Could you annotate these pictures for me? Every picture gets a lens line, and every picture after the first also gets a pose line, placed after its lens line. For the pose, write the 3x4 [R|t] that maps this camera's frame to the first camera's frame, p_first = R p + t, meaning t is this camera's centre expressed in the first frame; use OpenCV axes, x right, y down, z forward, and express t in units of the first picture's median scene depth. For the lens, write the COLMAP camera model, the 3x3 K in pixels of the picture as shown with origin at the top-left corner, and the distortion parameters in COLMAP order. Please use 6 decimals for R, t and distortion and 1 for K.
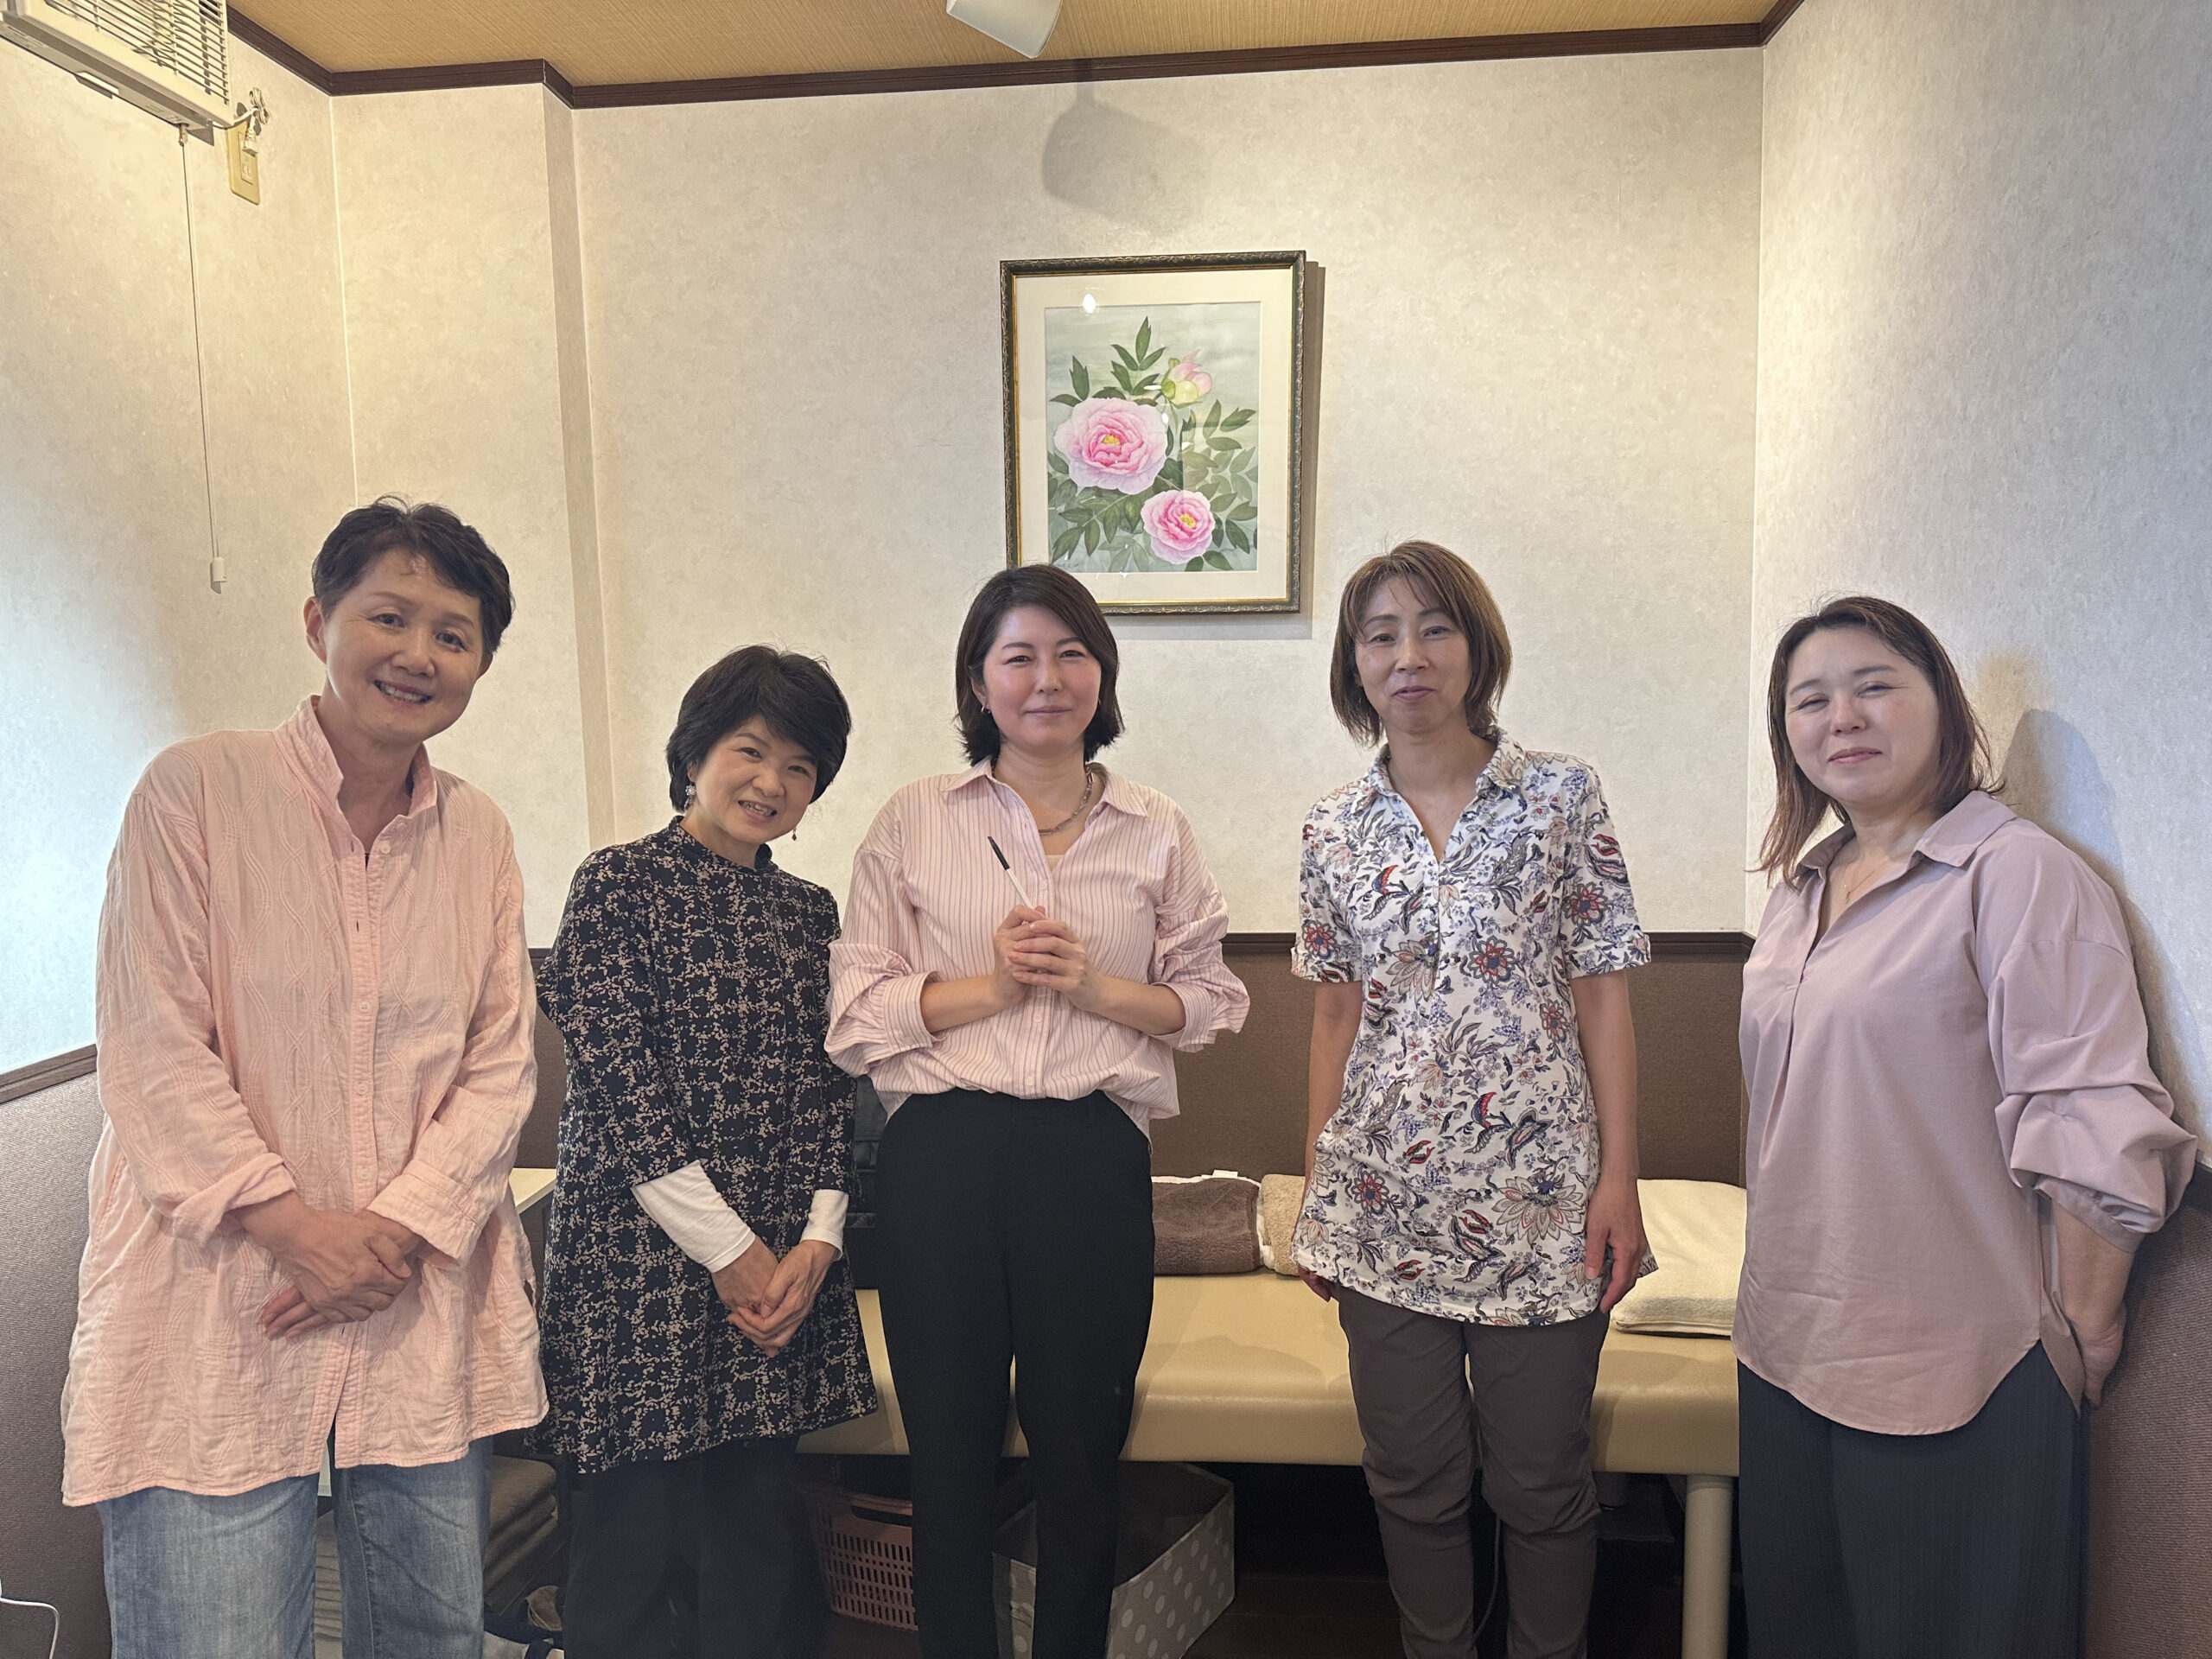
lens RADIAL K [[1616.4, 0, 1100.0], [0, 1616.4, 832.2], [0, 0, 1]] dist [0.035145, -0.030660]
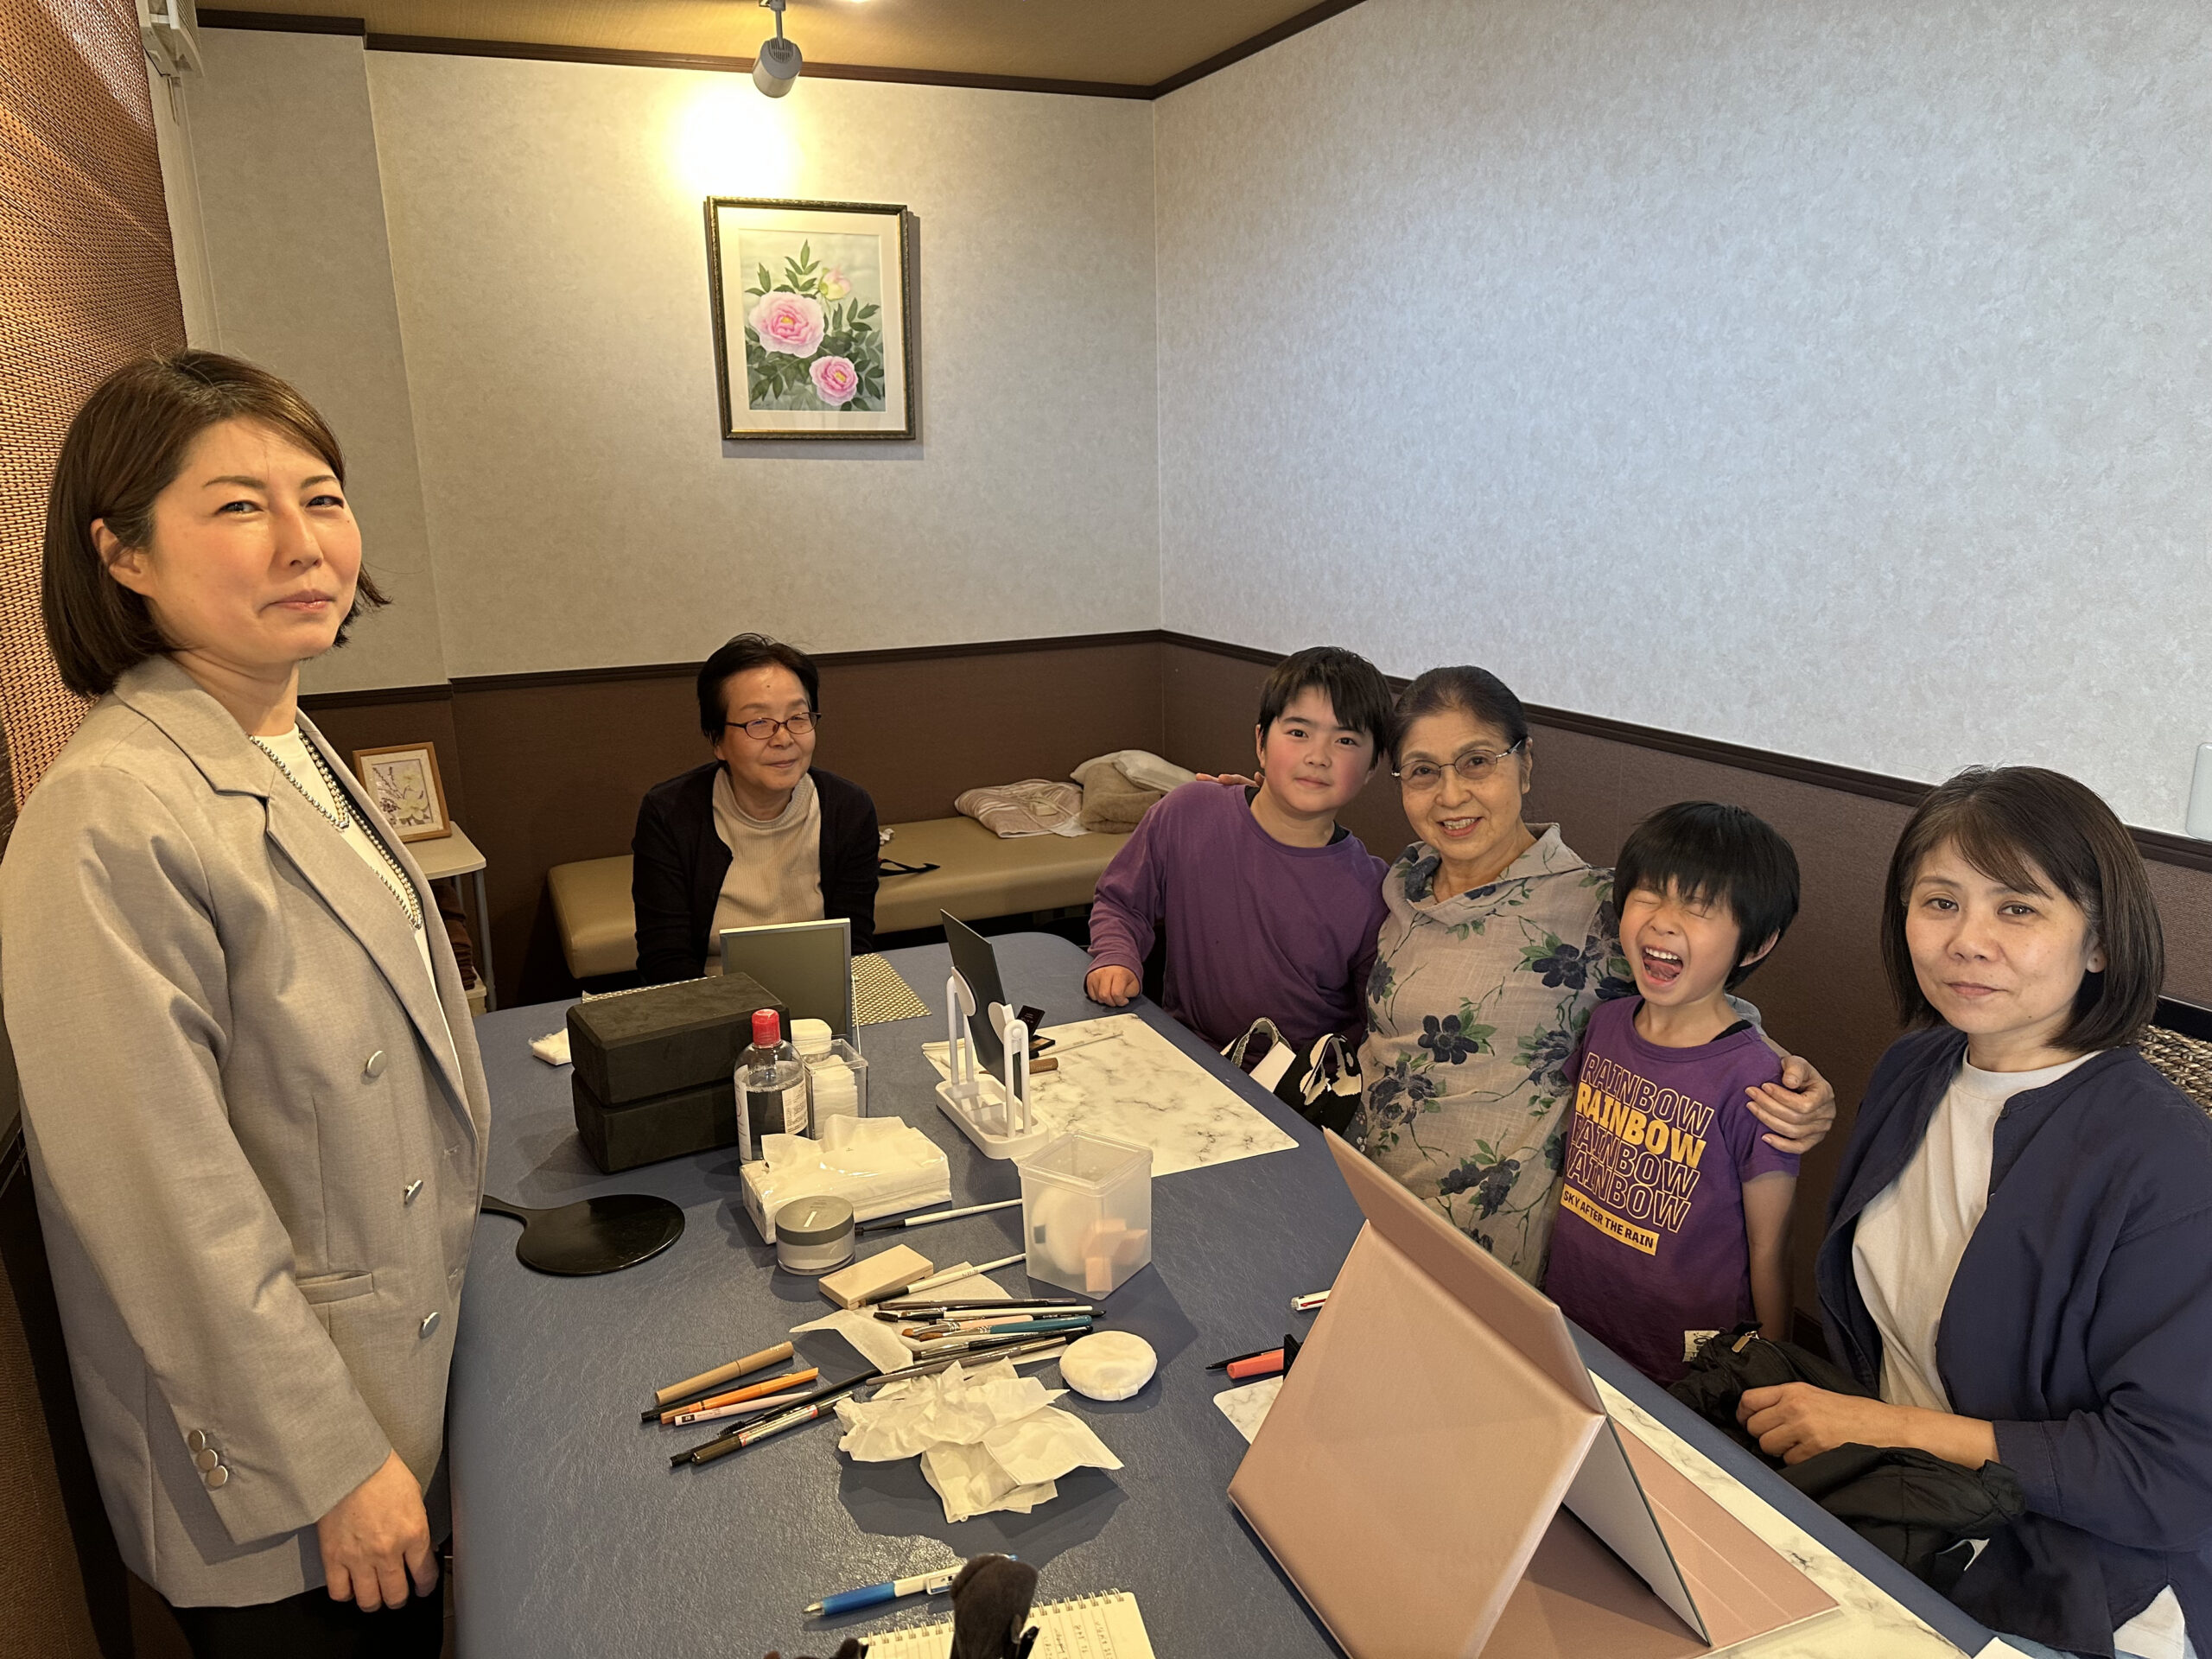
lens RADIAL K [[1616.4, 0, 1113.7], [0, 1616.4, 839.1], [0, 0, 1]] dist [0.035145, -0.030660]
pose [[0.887052, -0.099962, 0.450719, -0.460552], [0.043949, 0.990128, 0.133098, 0.050775], [-0.459574, -0.098256, 0.882688, -0.538989]]
